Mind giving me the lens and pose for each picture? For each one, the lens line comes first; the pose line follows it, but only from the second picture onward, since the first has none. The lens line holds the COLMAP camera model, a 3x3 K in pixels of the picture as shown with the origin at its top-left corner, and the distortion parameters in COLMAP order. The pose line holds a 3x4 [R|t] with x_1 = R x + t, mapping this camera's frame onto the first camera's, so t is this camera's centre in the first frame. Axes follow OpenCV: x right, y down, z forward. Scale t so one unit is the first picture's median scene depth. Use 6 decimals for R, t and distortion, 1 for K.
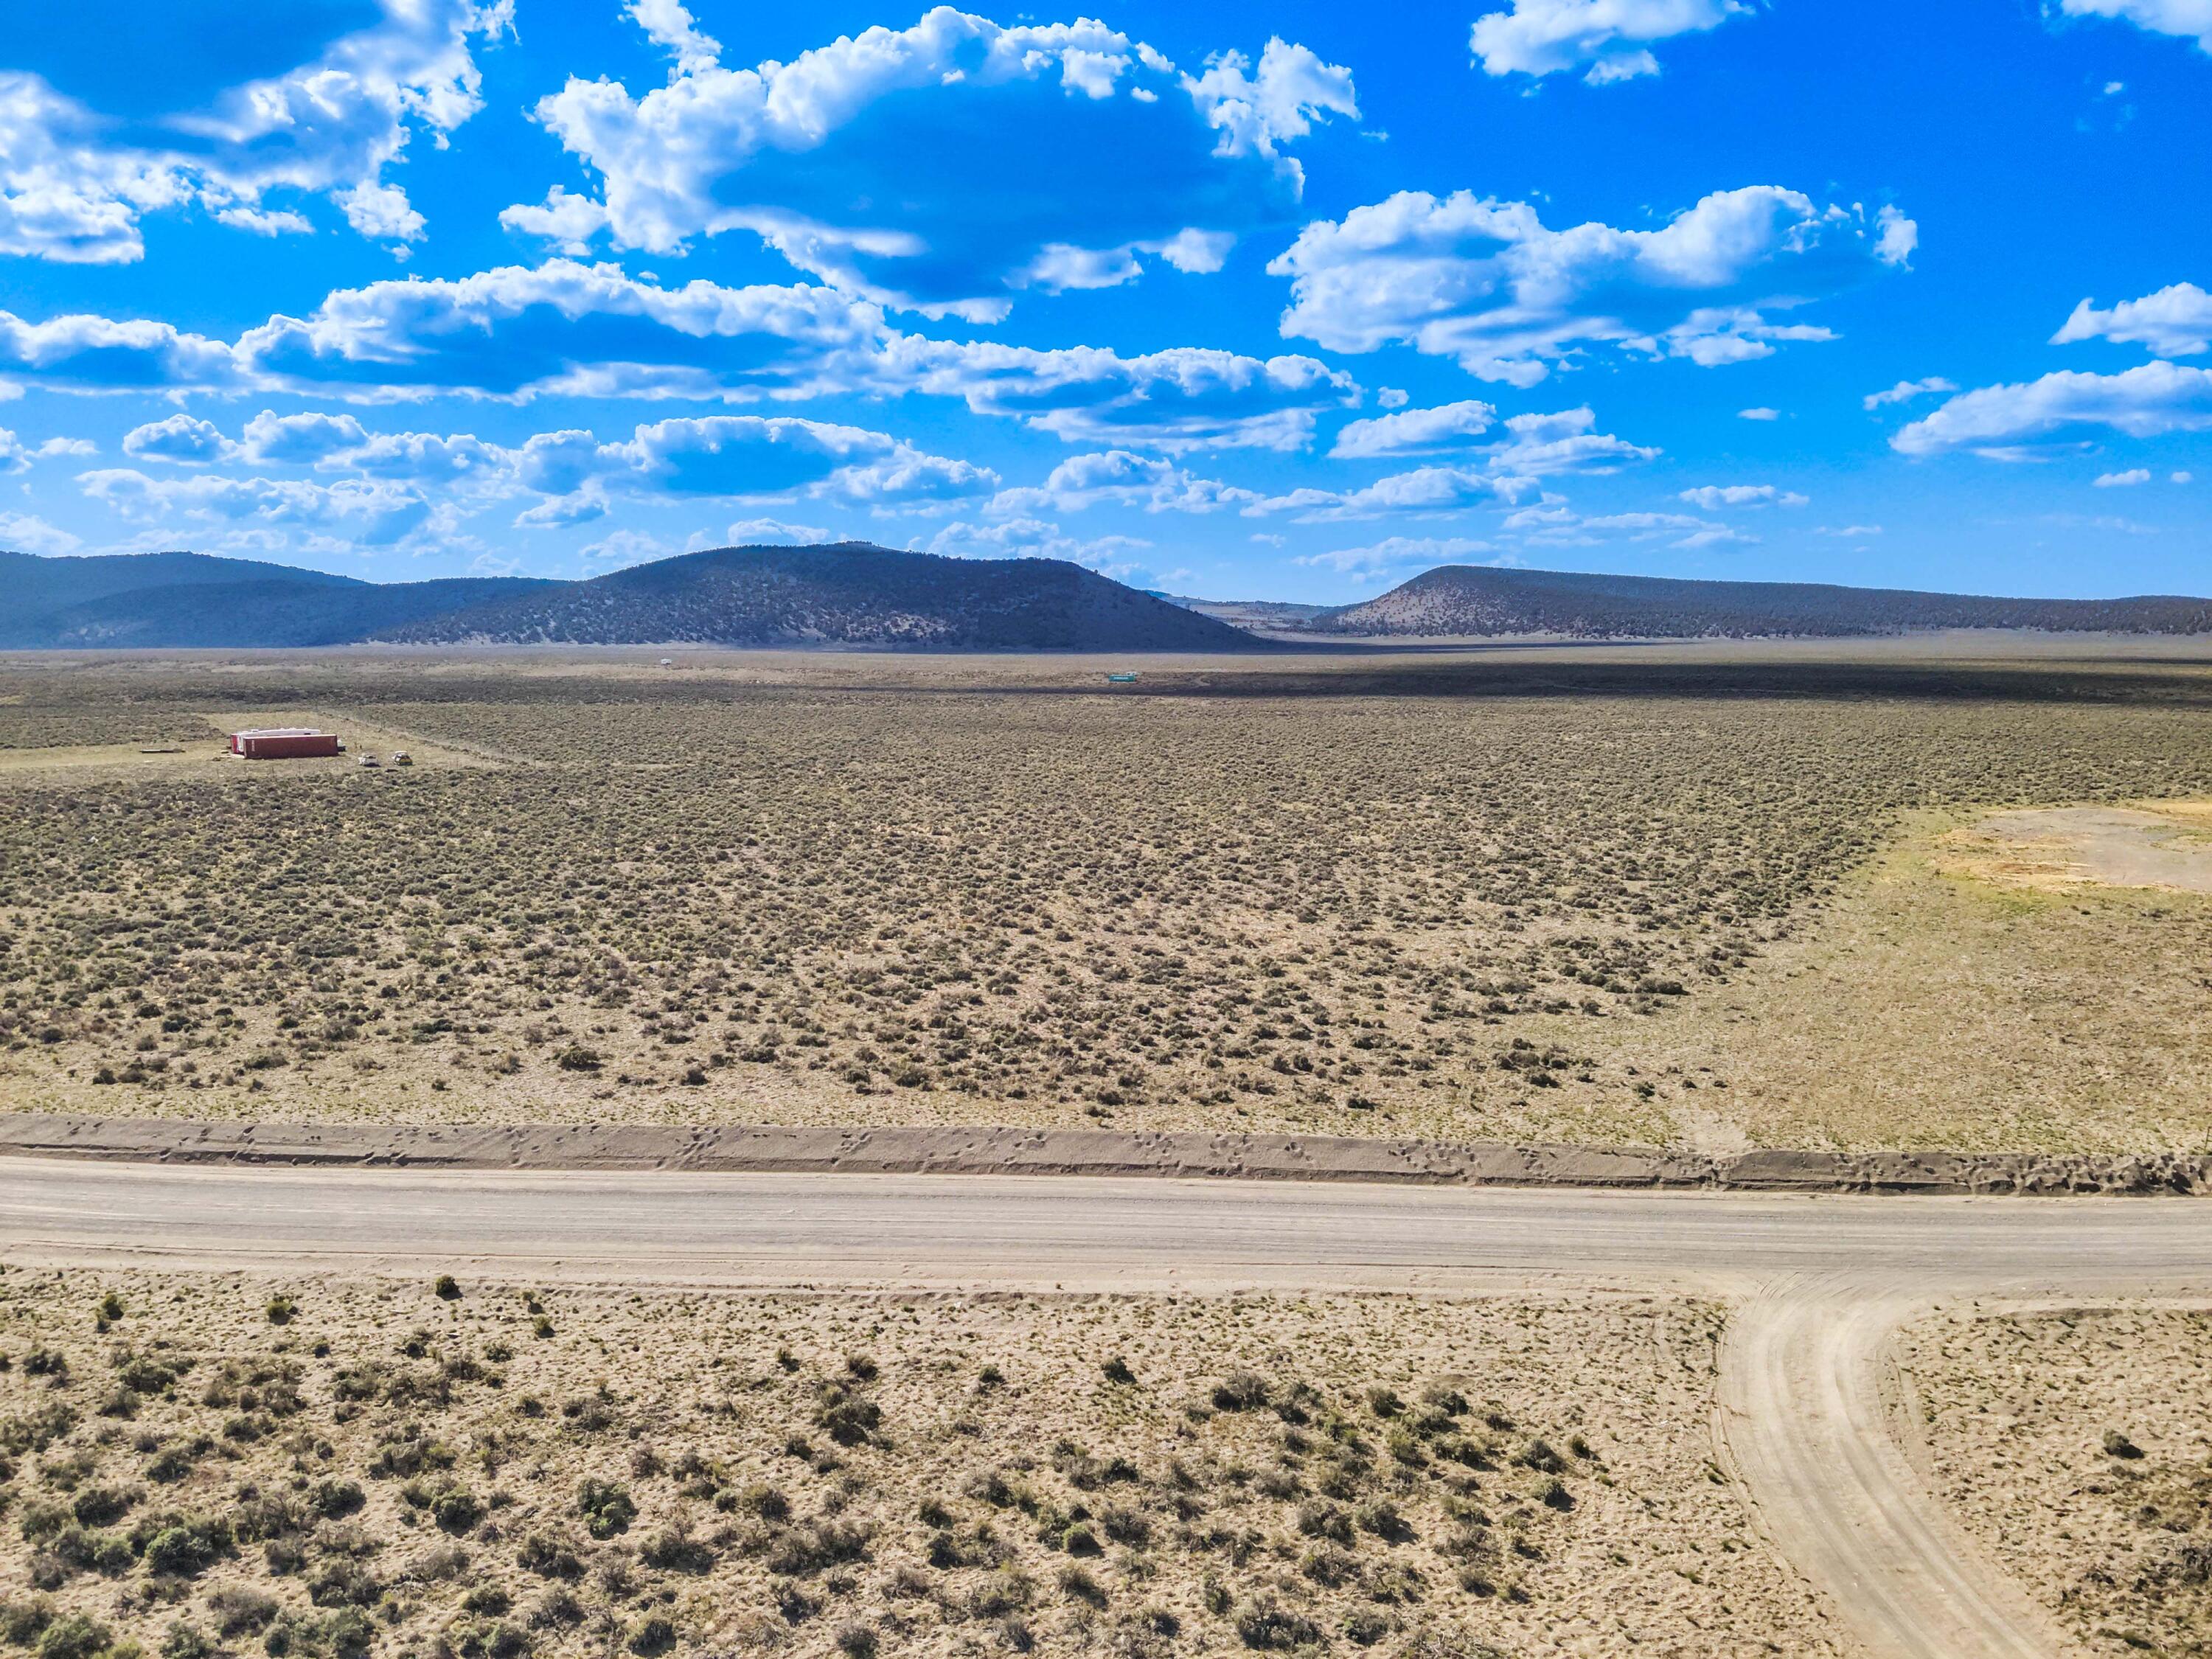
lens RADIAL K [[1604.0, 0, 1115.7], [0, 1604.0, 816.6], [0, 0, 1]] dist [0.101276, -0.194215]
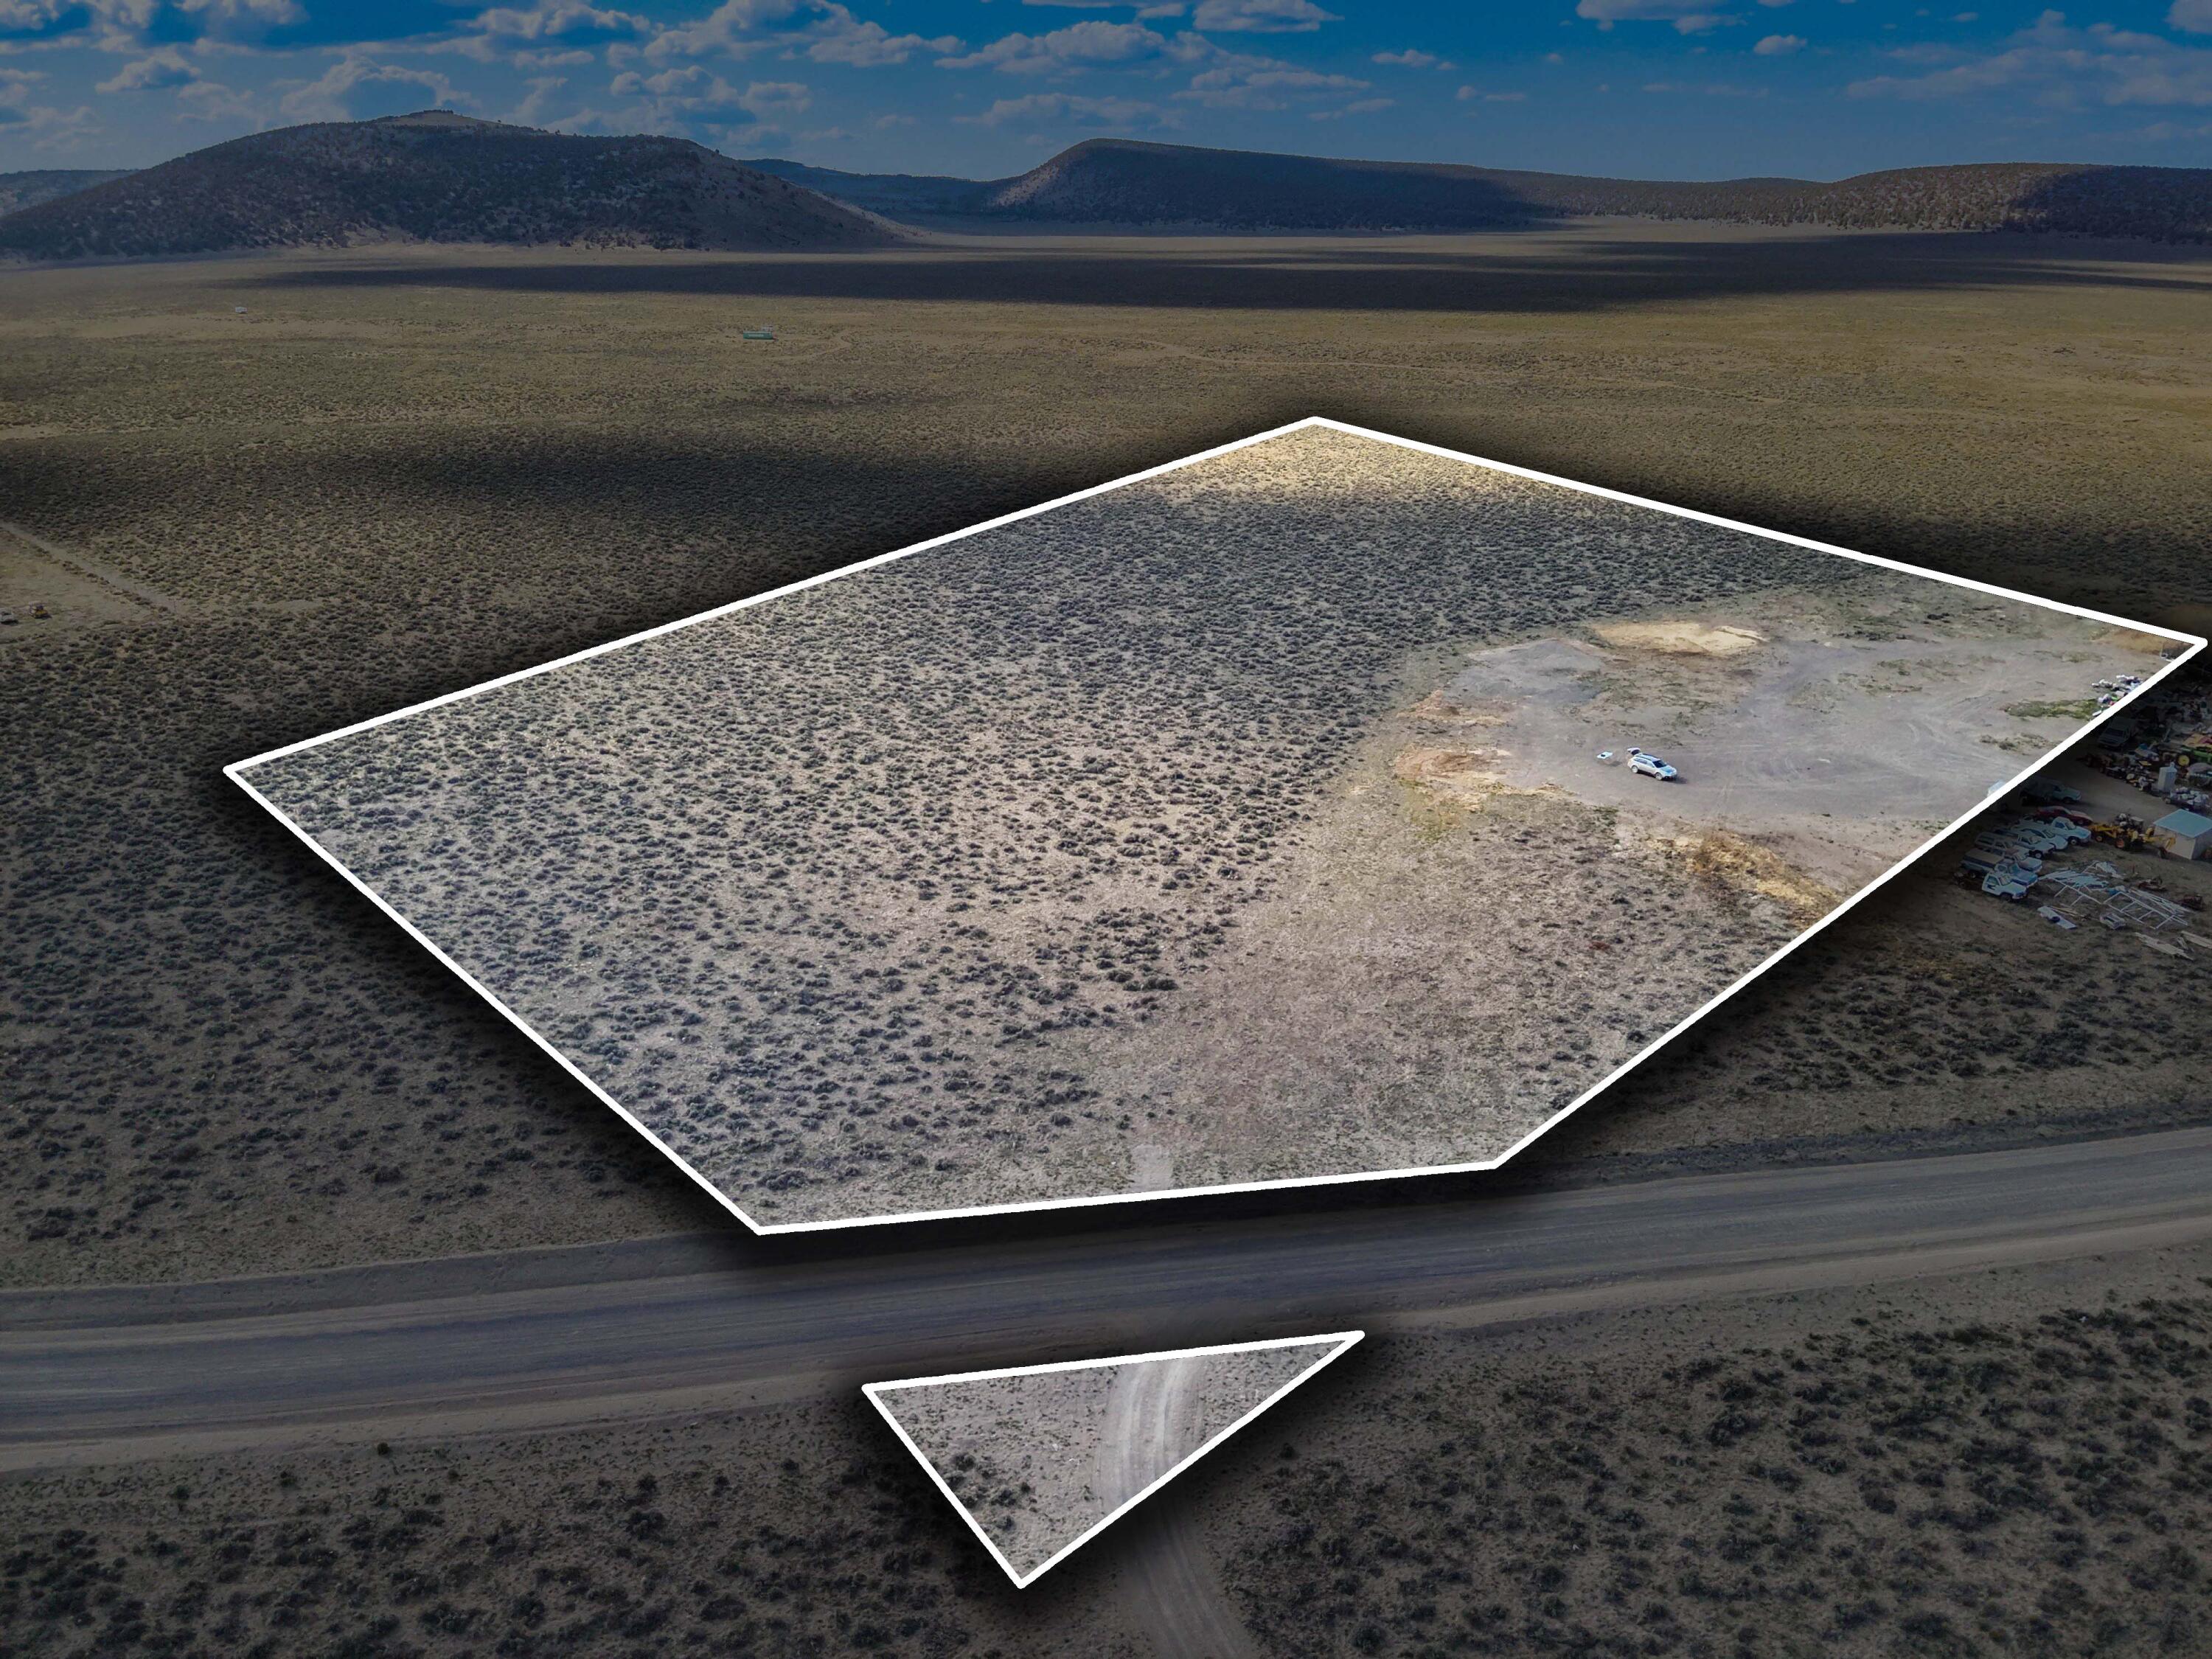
lens RADIAL K [[1604.0, 0, 1119.3], [0, 1604.0, 795.1], [0, 0, 1]] dist [0.101276, -0.194215]
pose [[0.977412, -0.072991, 0.198337, 0.041416], [0.024874, 0.971675, 0.235010, -0.606213], [-0.209873, -0.224769, 0.951542, -0.494437]]
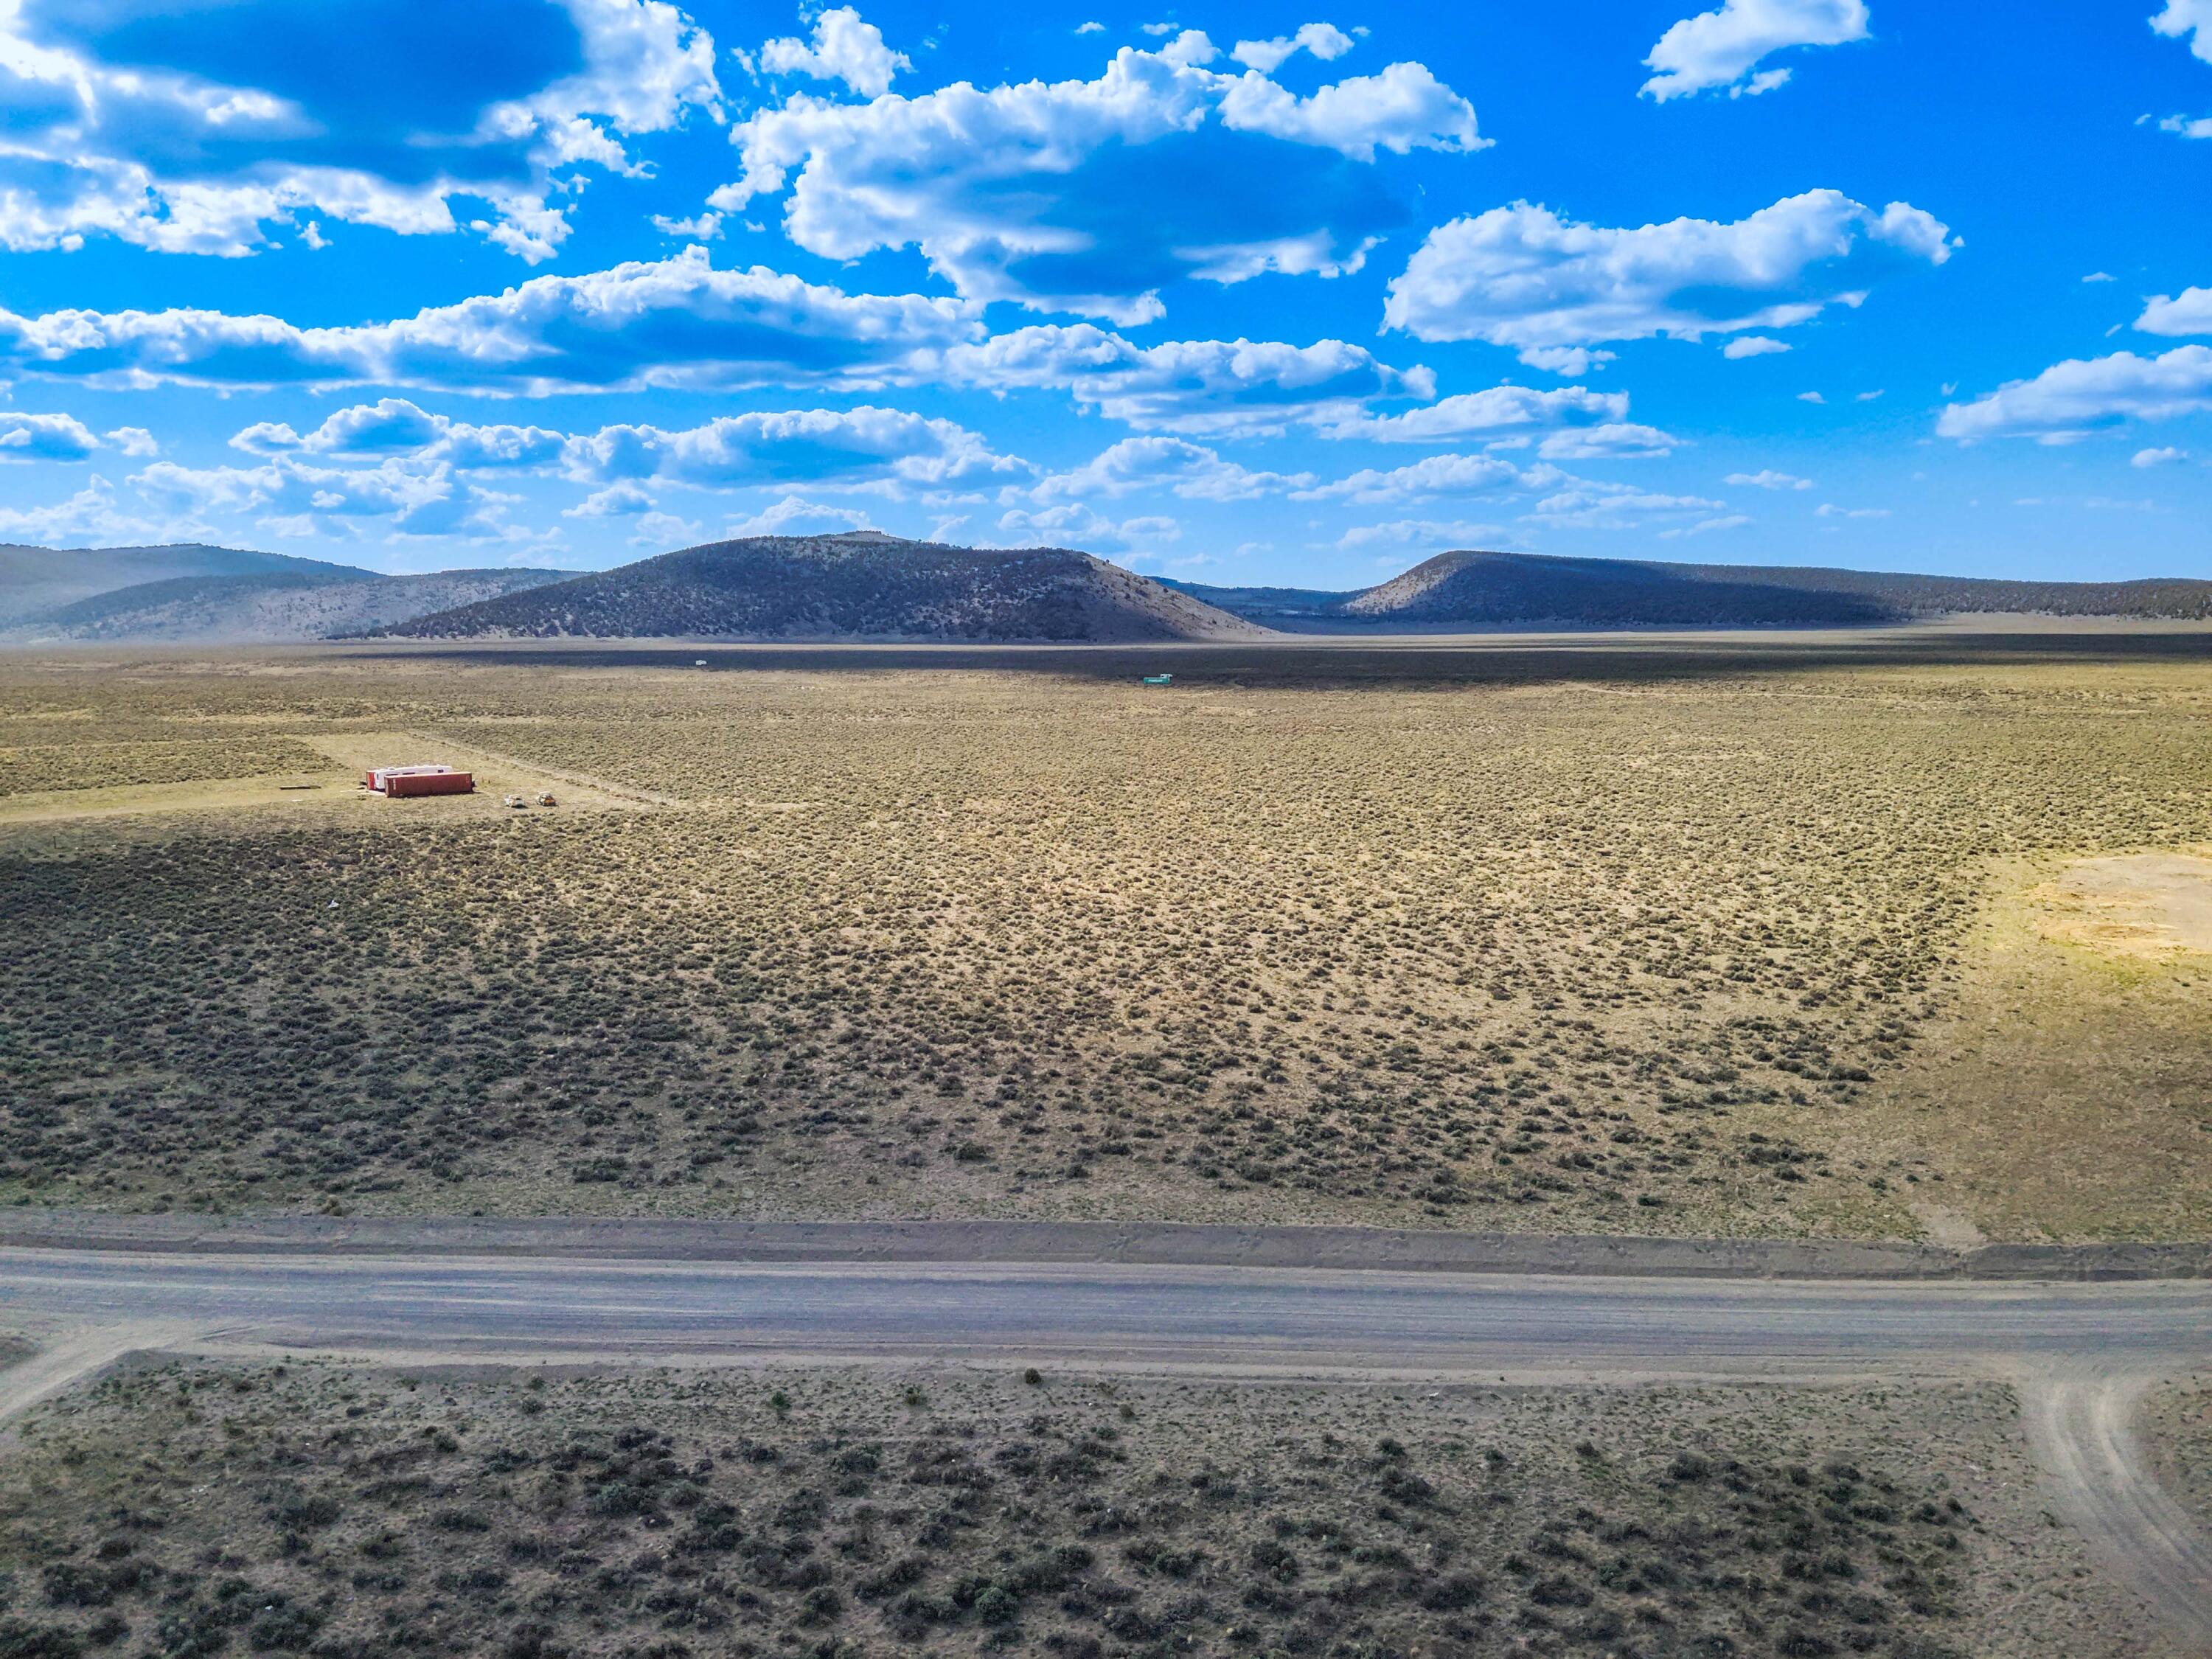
lens RADIAL K [[1604.0, 0, 1115.5], [0, 1604.0, 809.0], [0, 0, 1]] dist [0.101276, -0.194215]
pose [[0.999987, -0.004383, -0.002671, -0.275739], [0.004396, 0.999979, 0.004722, -0.138672], [0.002650, -0.004733, 0.999985, -0.237772]]
